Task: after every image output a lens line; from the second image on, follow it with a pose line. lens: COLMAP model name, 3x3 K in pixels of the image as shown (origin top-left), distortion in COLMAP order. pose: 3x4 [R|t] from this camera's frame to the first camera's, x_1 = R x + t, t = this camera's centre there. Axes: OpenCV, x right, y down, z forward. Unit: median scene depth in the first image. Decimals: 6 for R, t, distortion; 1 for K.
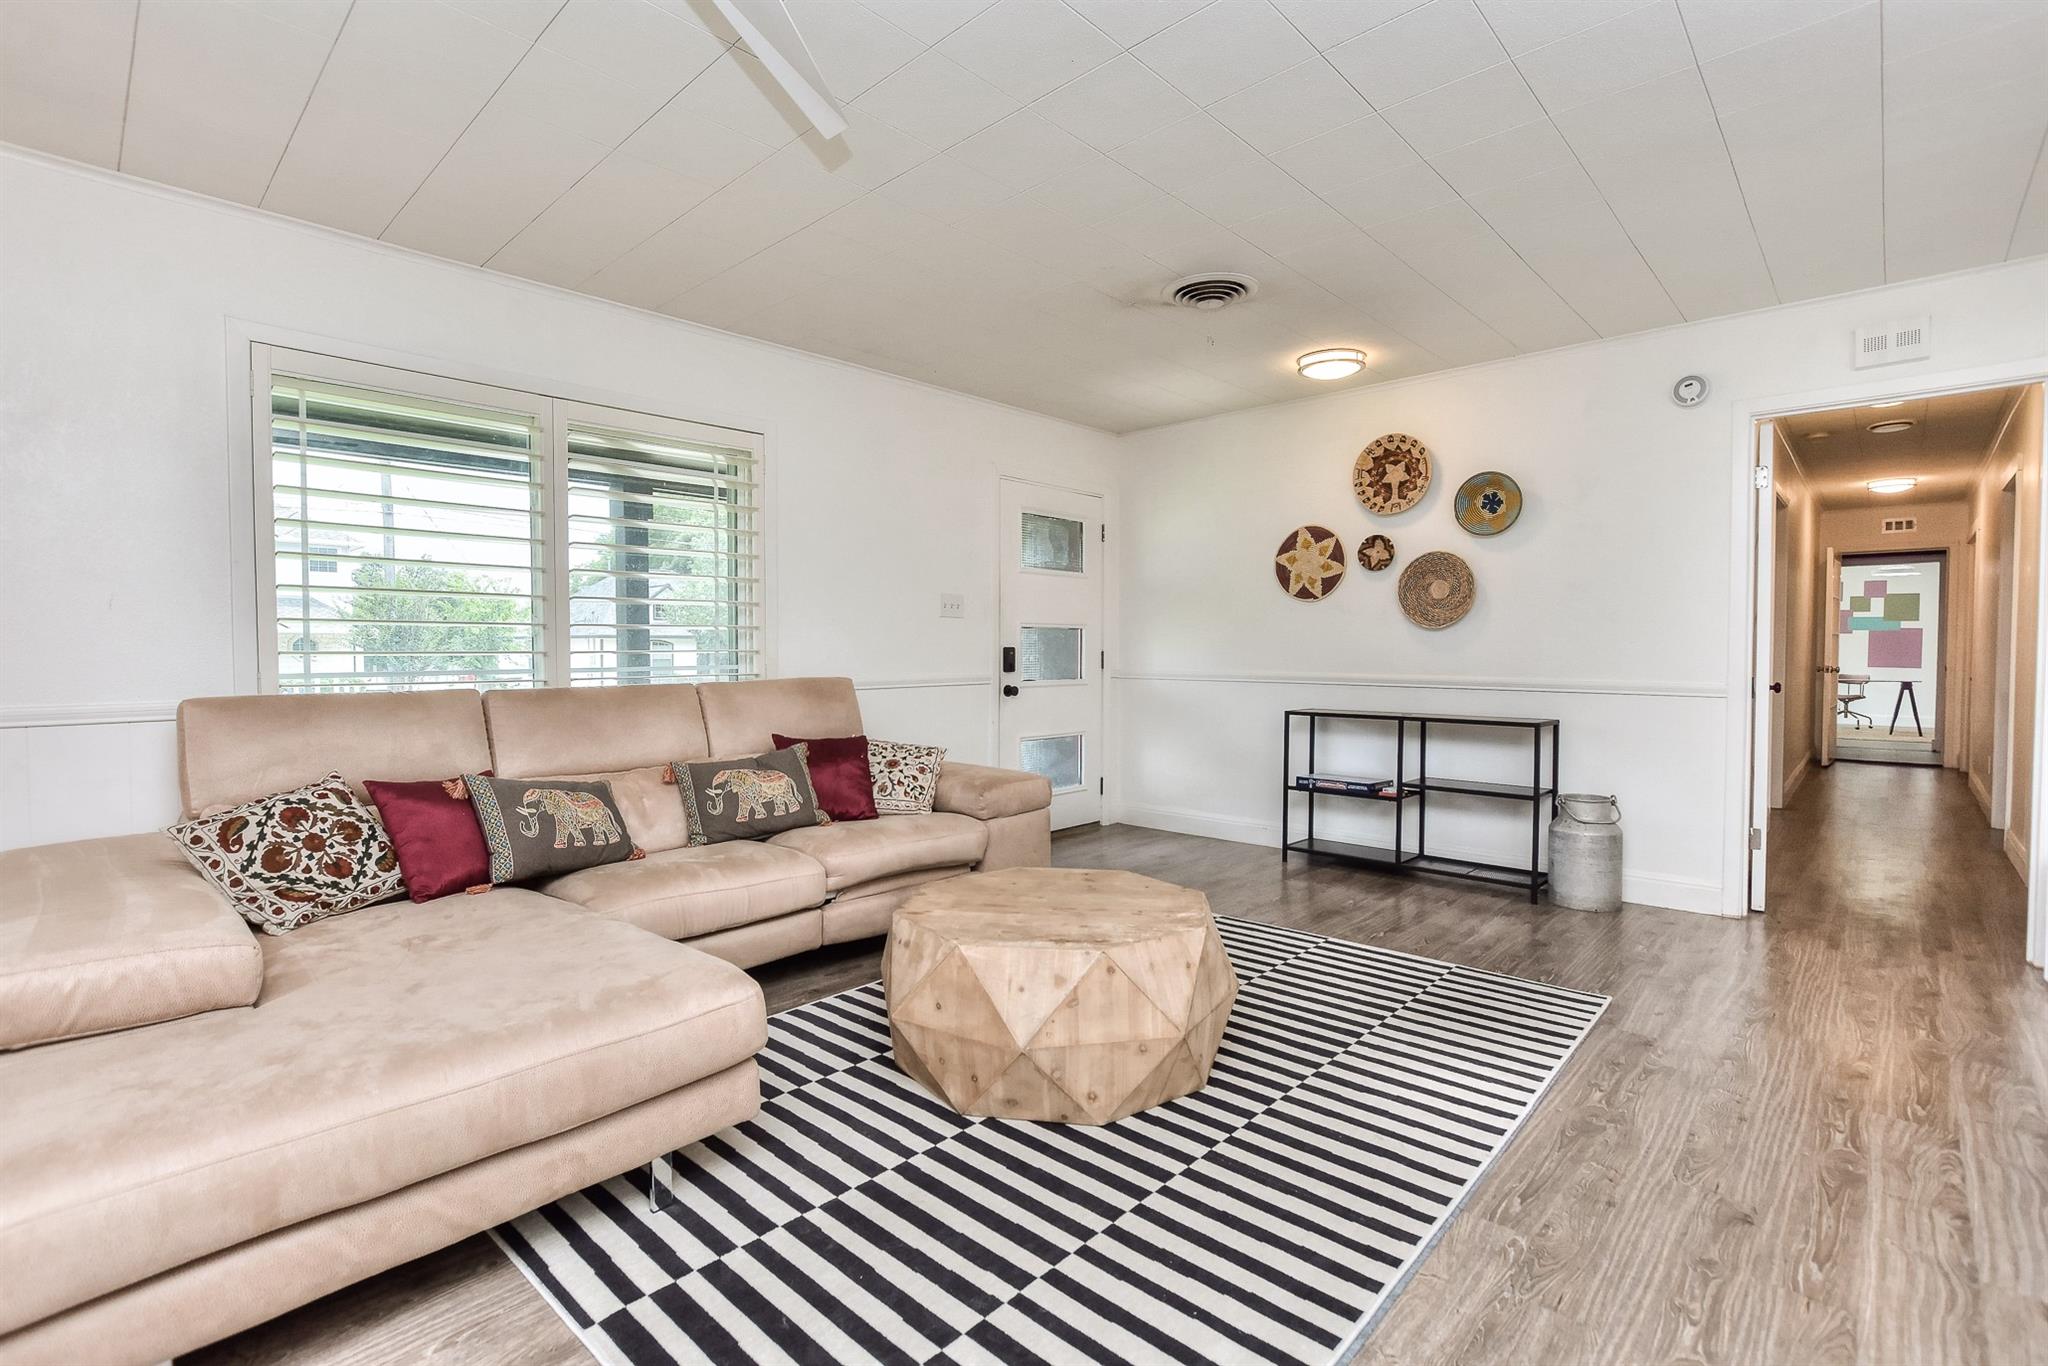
lens RADIAL K [[930.1, 0, 1022.9], [0, 930.1, 657.9], [0, 0, 1]] dist [-0.025462, 0.007660]
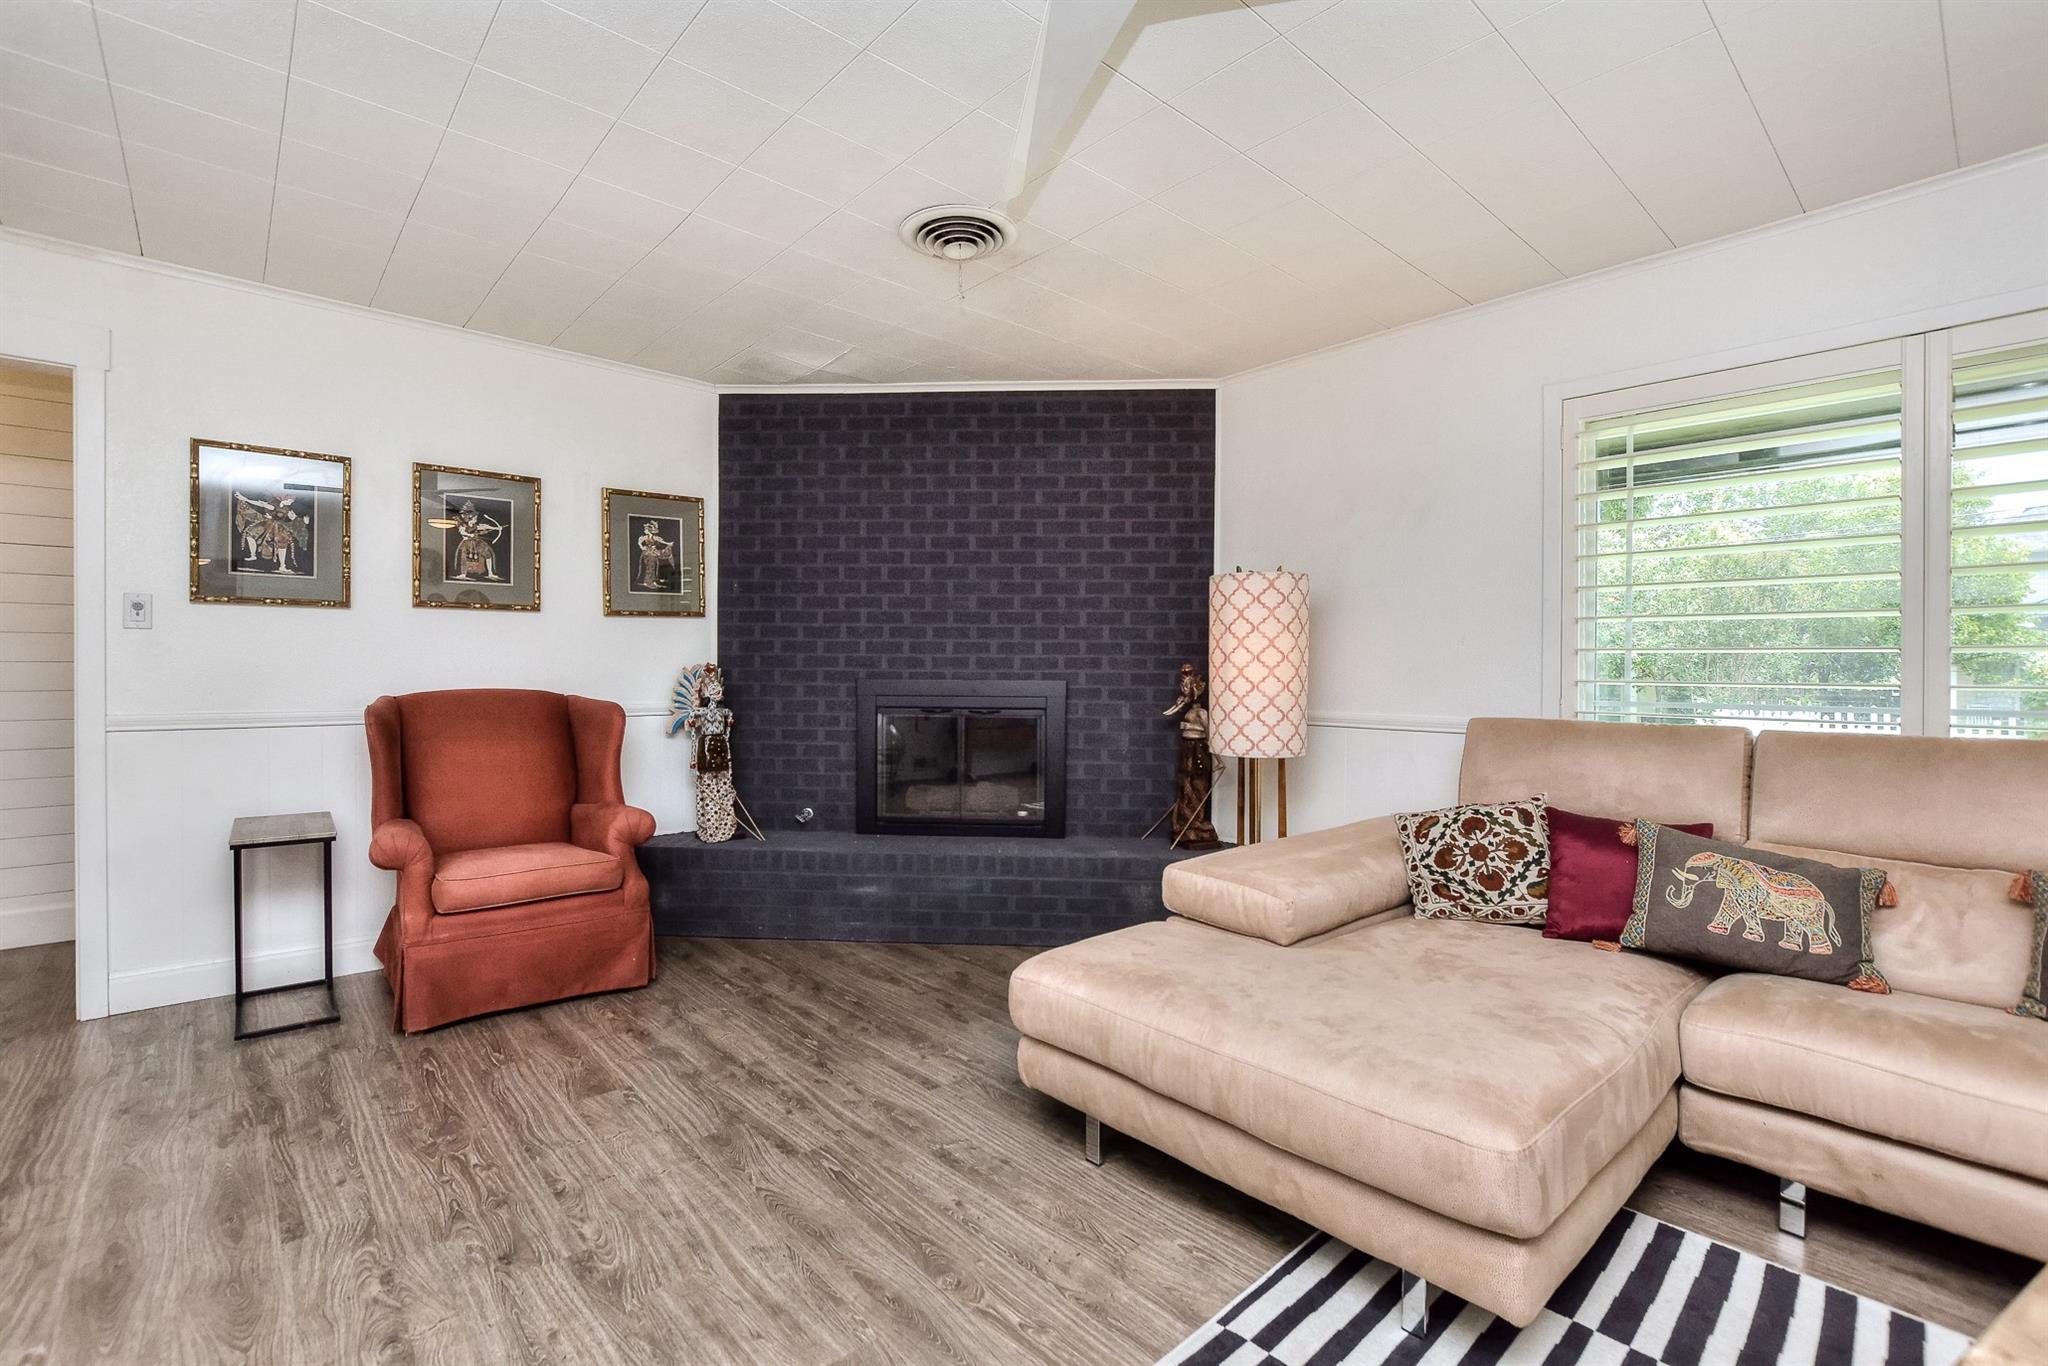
lens RADIAL K [[905.2, 0, 1015.7], [0, 905.2, 673.0], [0, 0, 1]] dist [-0.015528, 0.001620]
pose [[-0.085923, 0.006731, -0.996279, 0.315609], [-0.015929, 0.999840, 0.008128, -0.013266], [0.996174, 0.016568, -0.085803, 0.466138]]
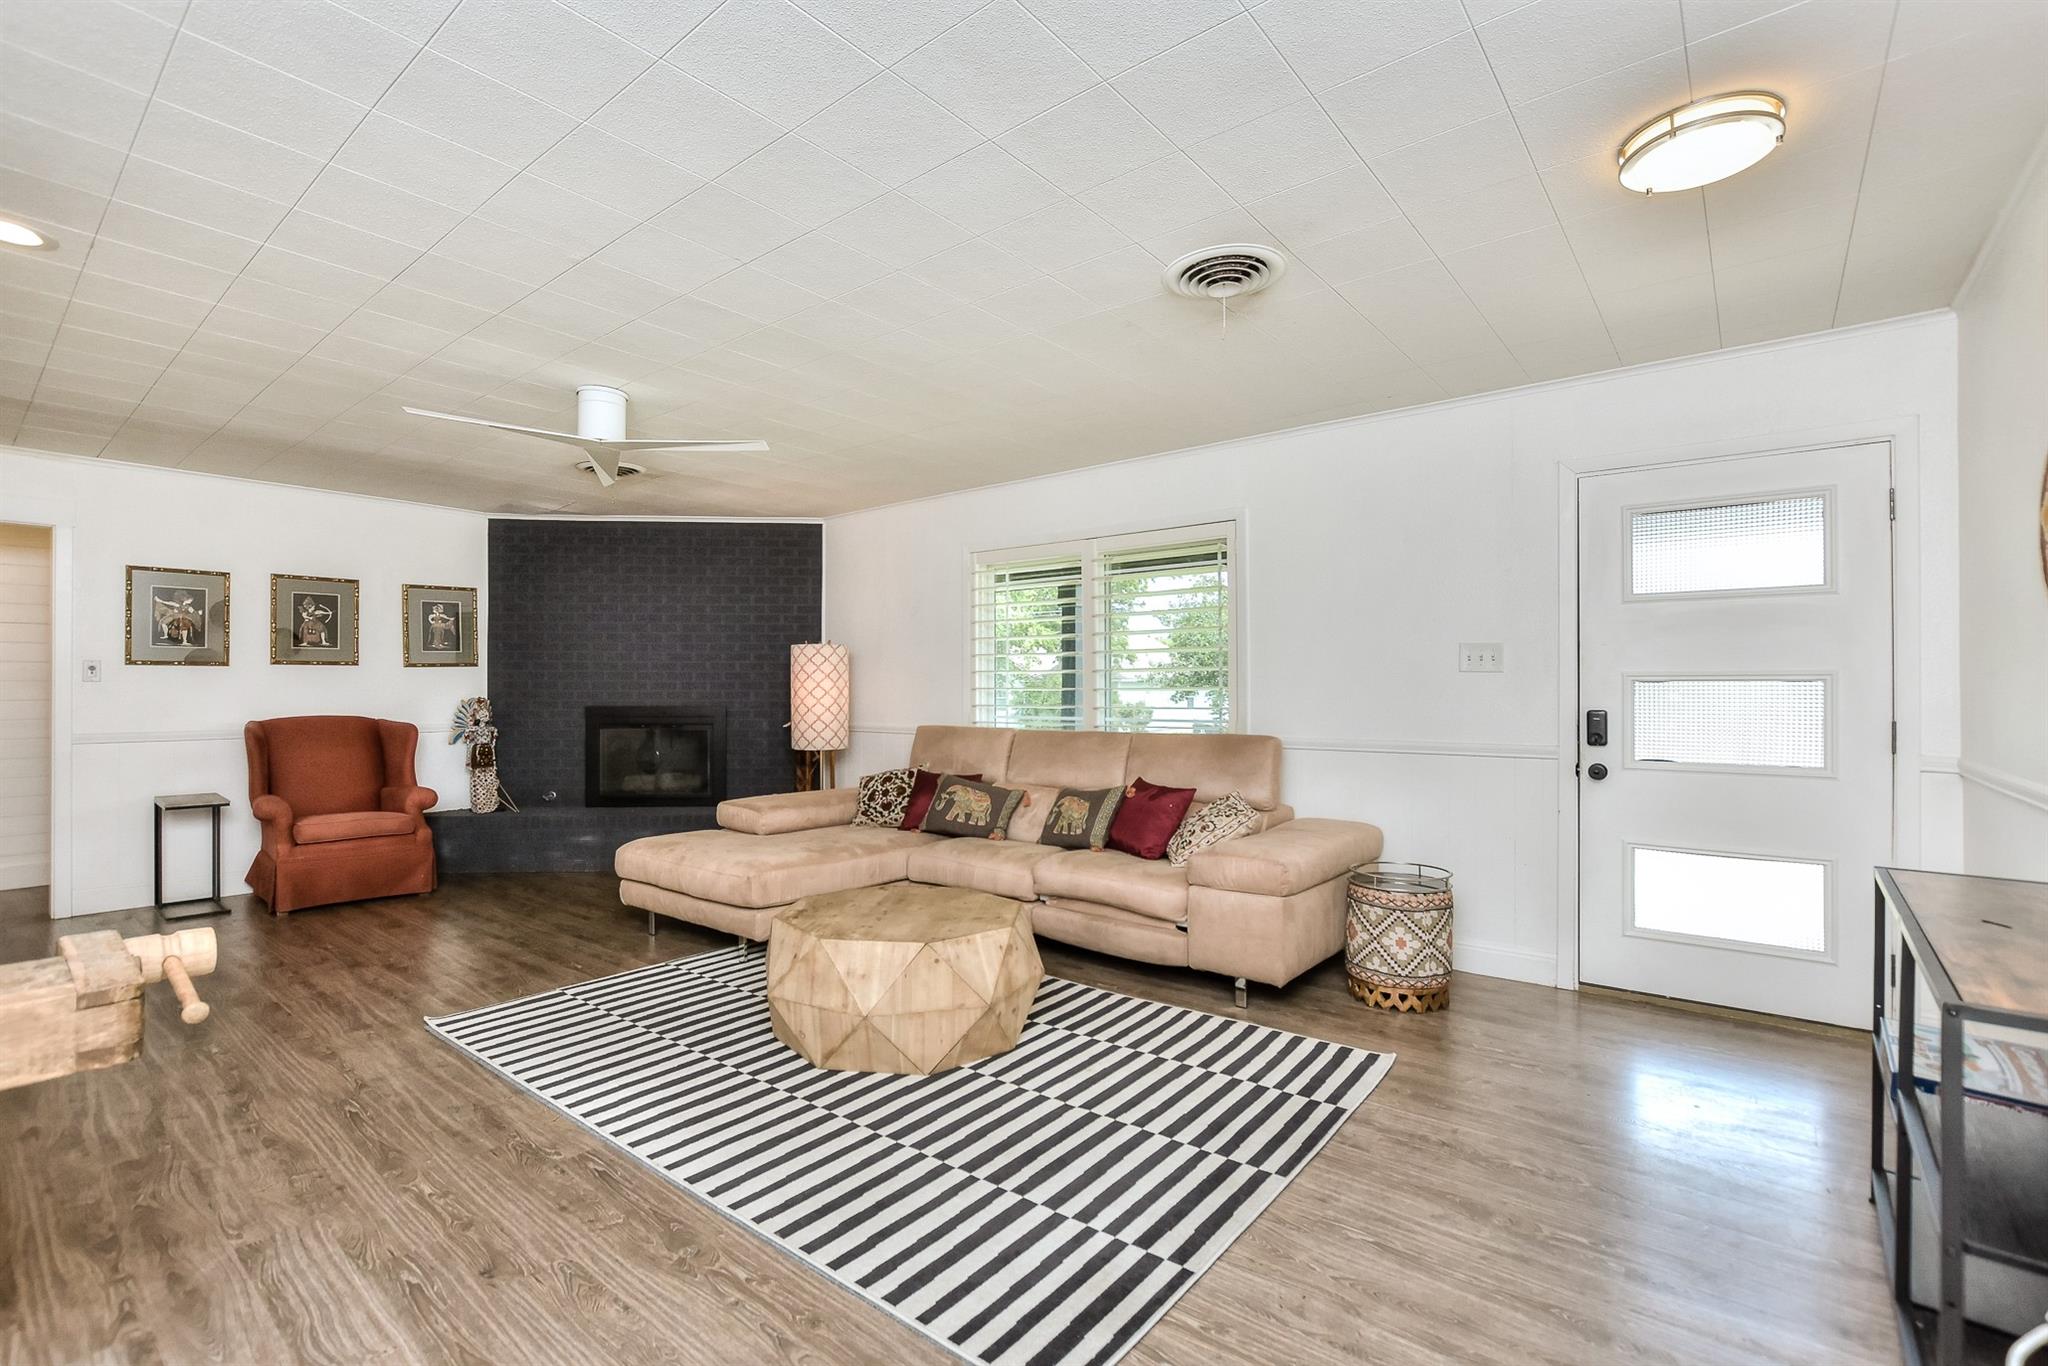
lens RADIAL K [[911.2, 0, 1031.3], [0, 911.2, 681.4], [0, 0, 1]] dist [-0.011191, 0.000423]
pose [[0.084783, -0.004315, -0.996390, 1.257871], [-0.010219, 0.999934, -0.005200, -0.050705], [0.996347, 0.010623, 0.084733, 1.017104]]
